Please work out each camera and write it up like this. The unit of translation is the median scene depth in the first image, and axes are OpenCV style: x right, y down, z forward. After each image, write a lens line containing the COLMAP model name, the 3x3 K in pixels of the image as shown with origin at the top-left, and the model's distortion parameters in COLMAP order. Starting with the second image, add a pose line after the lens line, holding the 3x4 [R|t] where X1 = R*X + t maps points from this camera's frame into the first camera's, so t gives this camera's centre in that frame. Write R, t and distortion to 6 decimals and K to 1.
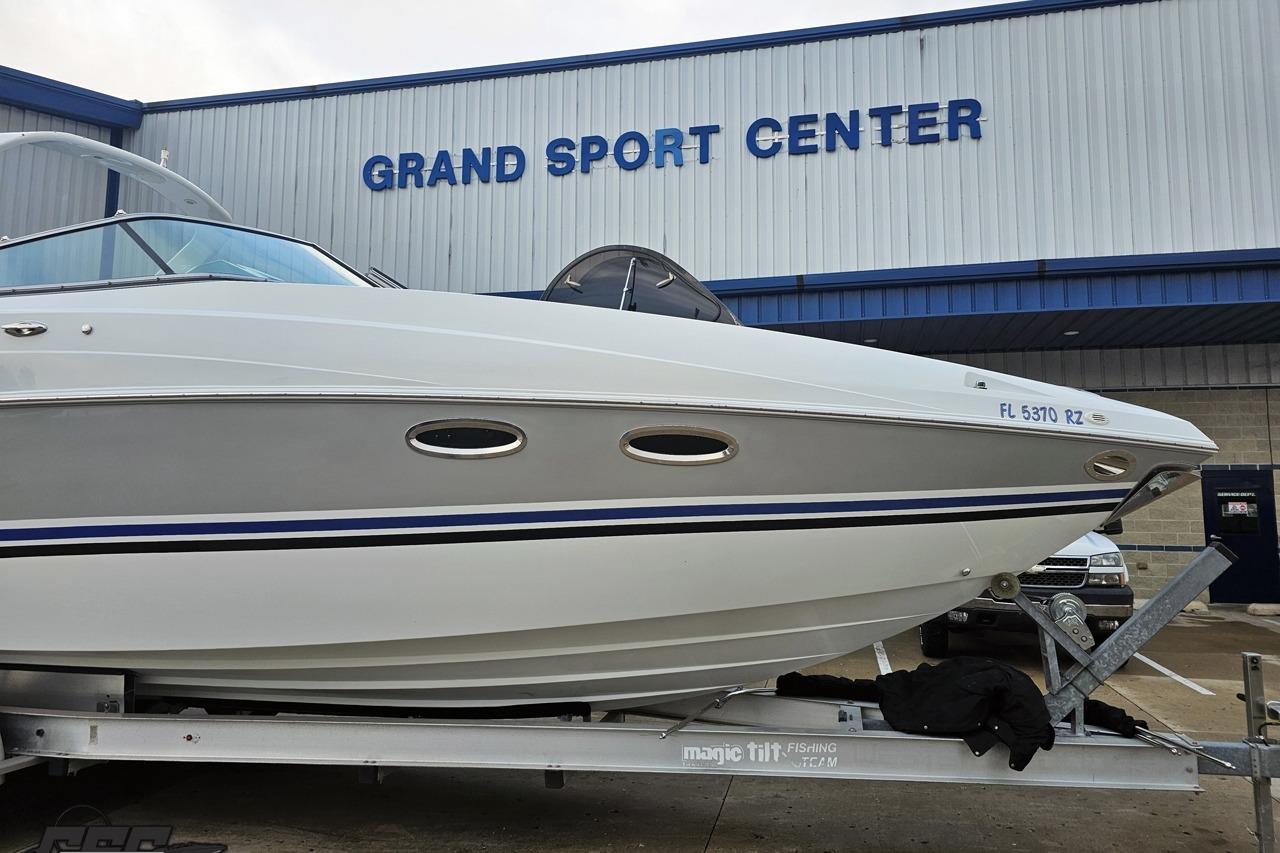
lens RADIAL K [[847.7, 0, 636.0], [0, 847.7, 410.3], [0, 0, 1]] dist [0.072902, -0.067268]
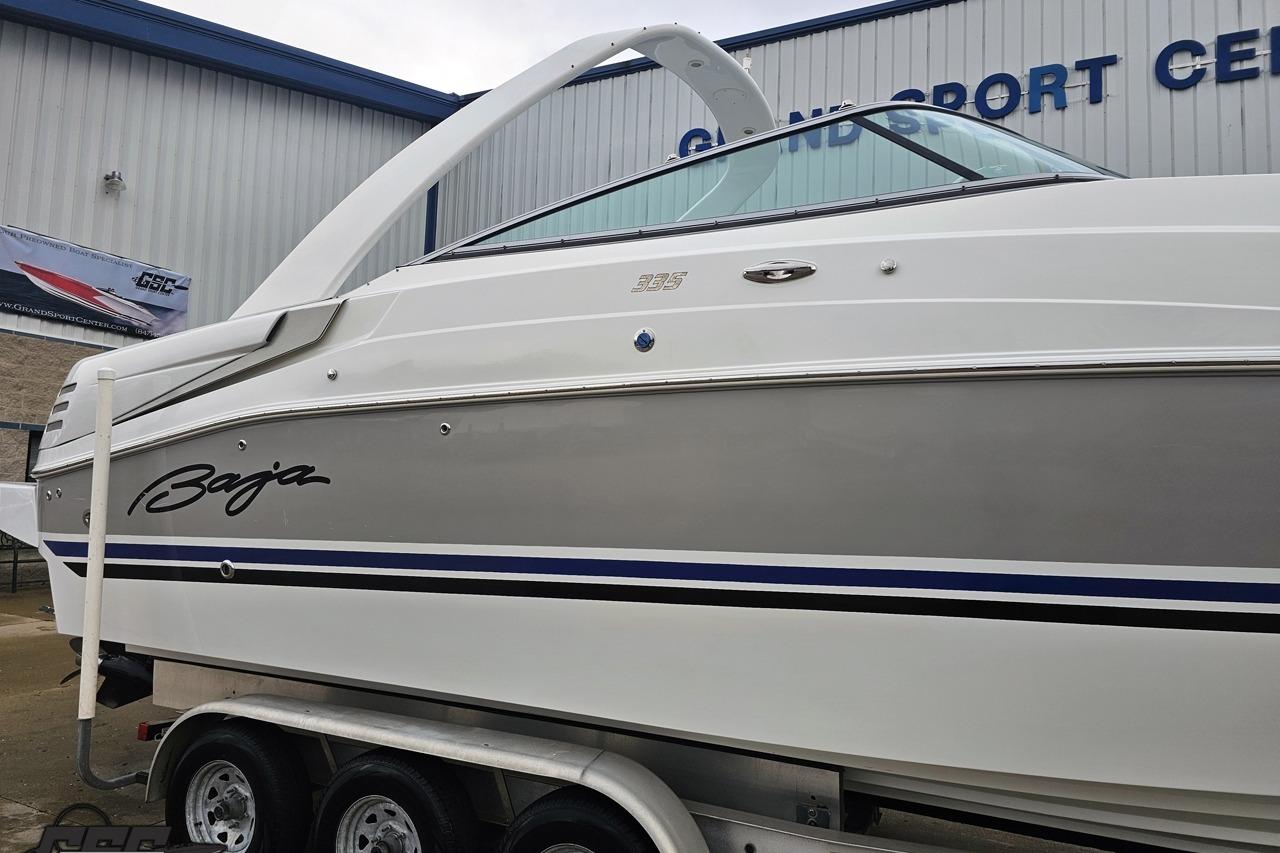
lens RADIAL K [[851.7, 0, 642.5], [0, 851.7, 421.4], [0, 0, 1]] dist [0.060139, -0.048430]
pose [[0.973198, 0.008005, -0.229828, -0.159029], [-0.003020, 0.999753, 0.022032, 0.002205], [0.229948, -0.020748, 0.972982, 0.078420]]
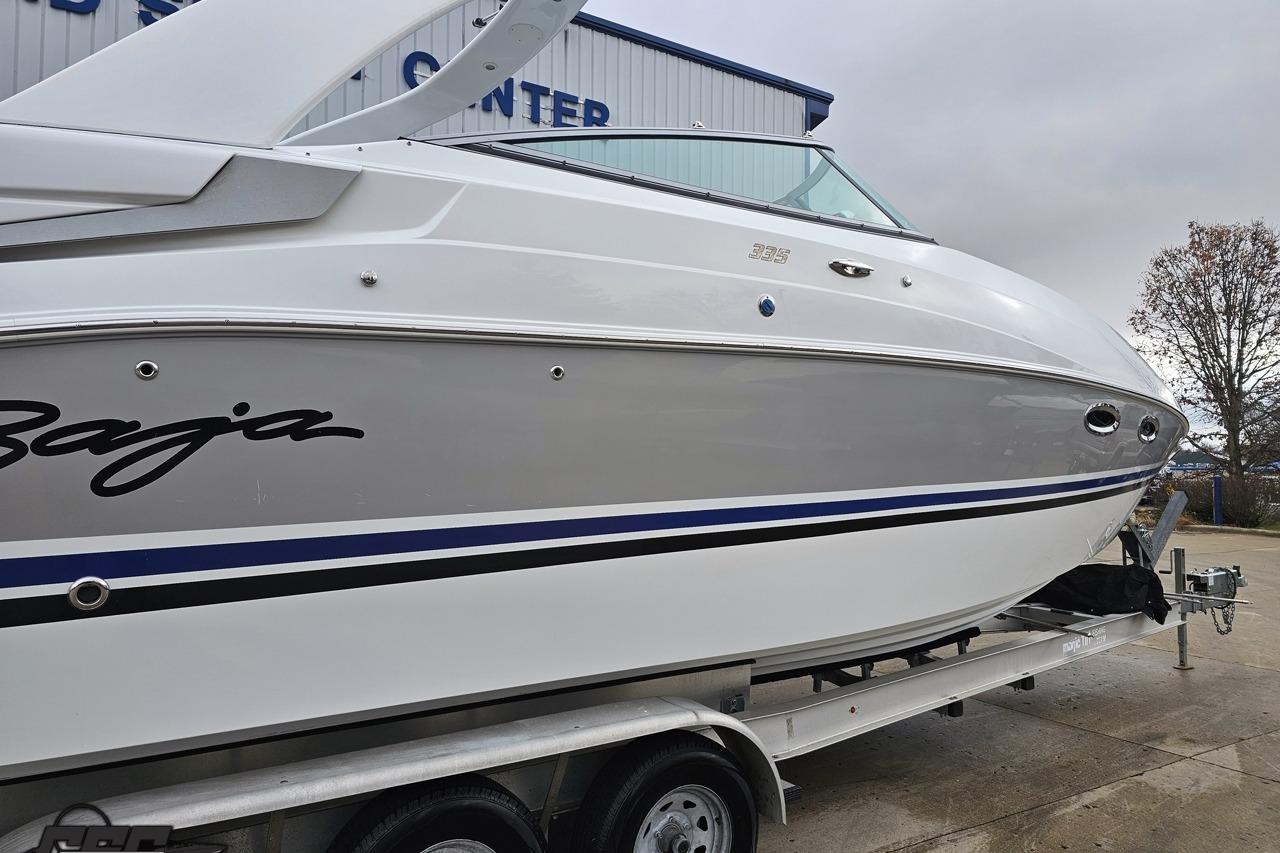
lens RADIAL K [[850.7, 0, 644.8], [0, 850.7, 428.3], [0, 0, 1]] dist [0.063369, -0.050983]
pose [[0.703851, 0.028137, 0.709790, -0.349603], [-0.081778, 0.995781, 0.041619, 0.010816], [-0.705624, -0.087338, 0.703183, 0.130279]]
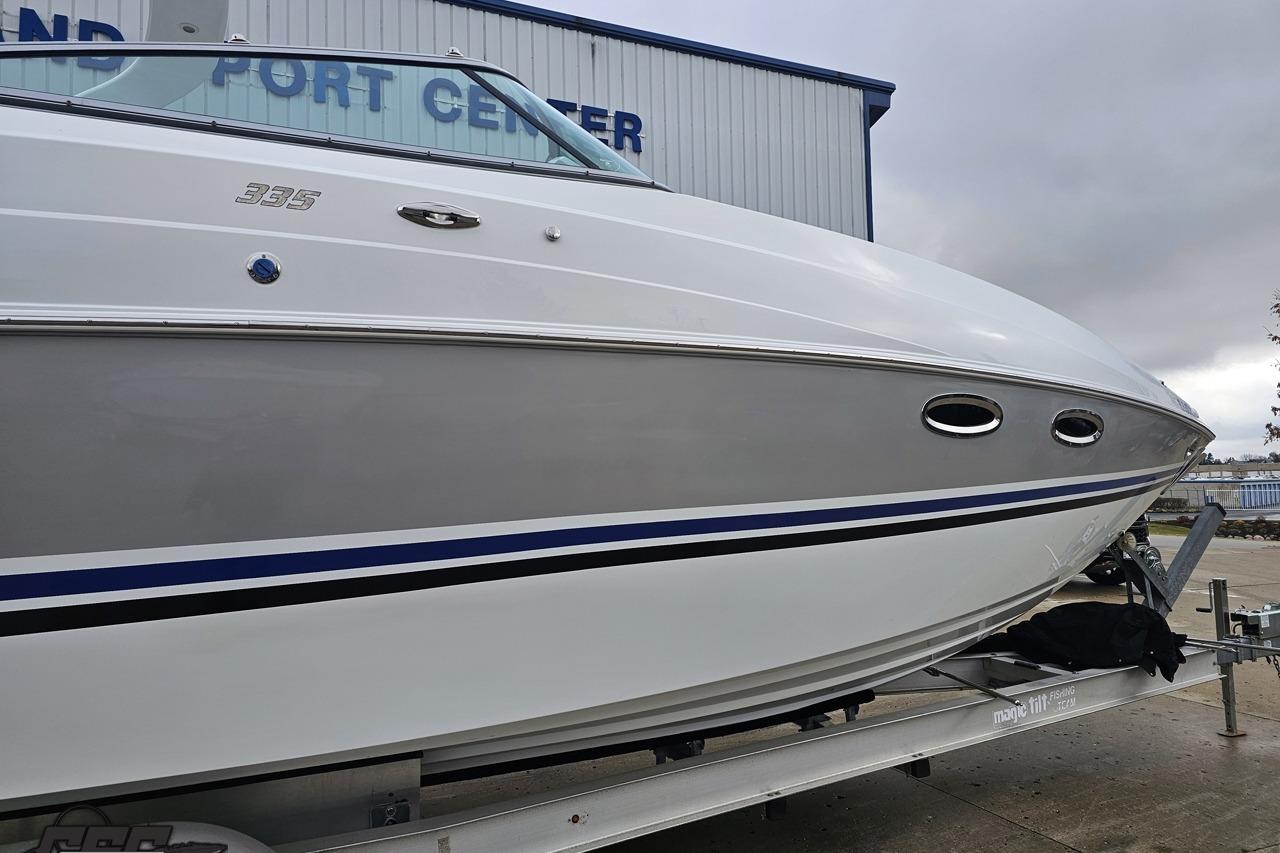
lens RADIAL K [[850.7, 0, 644.8], [0, 850.7, 428.3], [0, 0, 1]] dist [0.063369, -0.050983]
pose [[0.804396, 0.019449, 0.593774, -0.229455], [-0.041057, 0.998894, 0.022902, 0.008853], [-0.592673, -0.042800, 0.804306, 0.102141]]
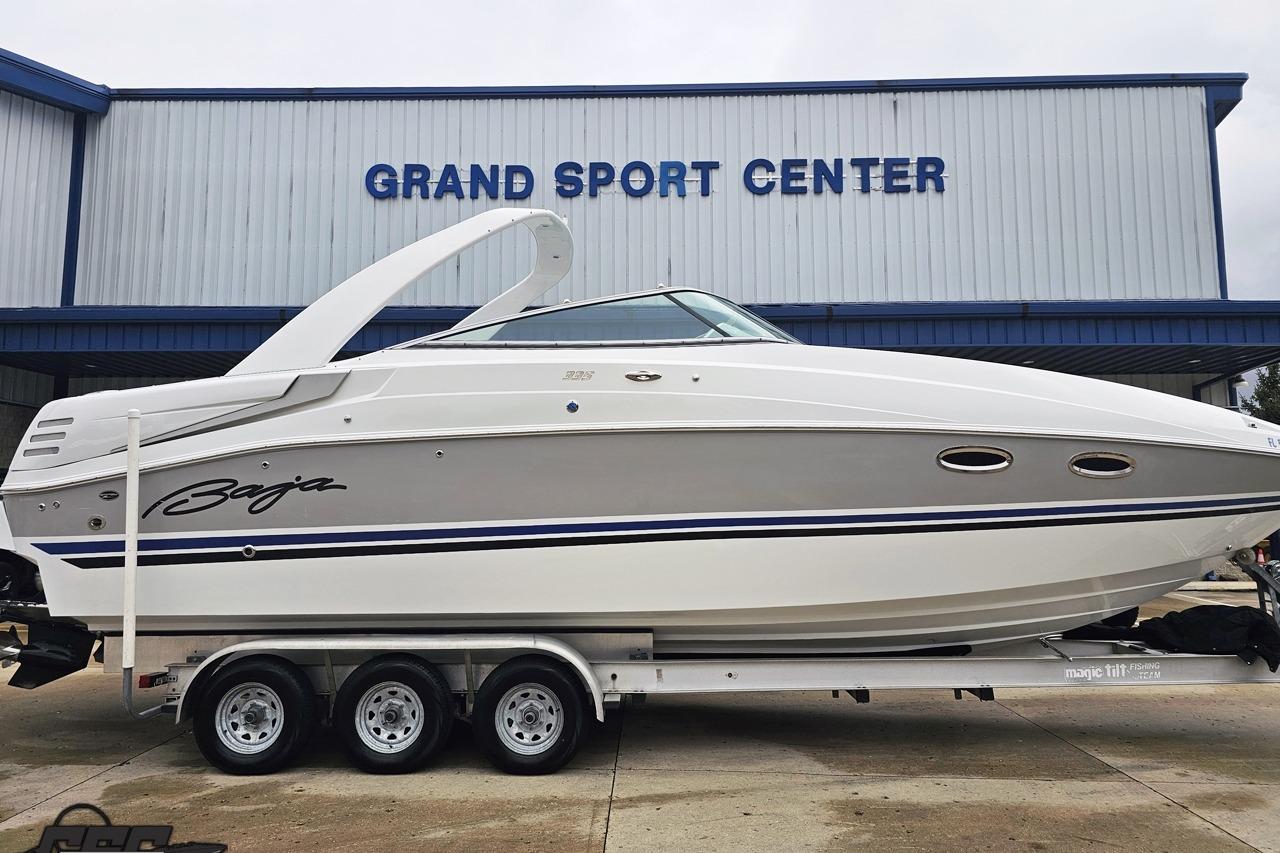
lens RADIAL K [[859.1, 0, 628.0], [0, 859.1, 417.9], [0, 0, 1]] dist [0.075973, -0.072161]
pose [[0.980651, 0.014331, 0.195237, -0.240979], [-0.015776, 0.999858, 0.005850, -0.008439], [-0.195125, -0.008816, 0.980739, -0.078132]]
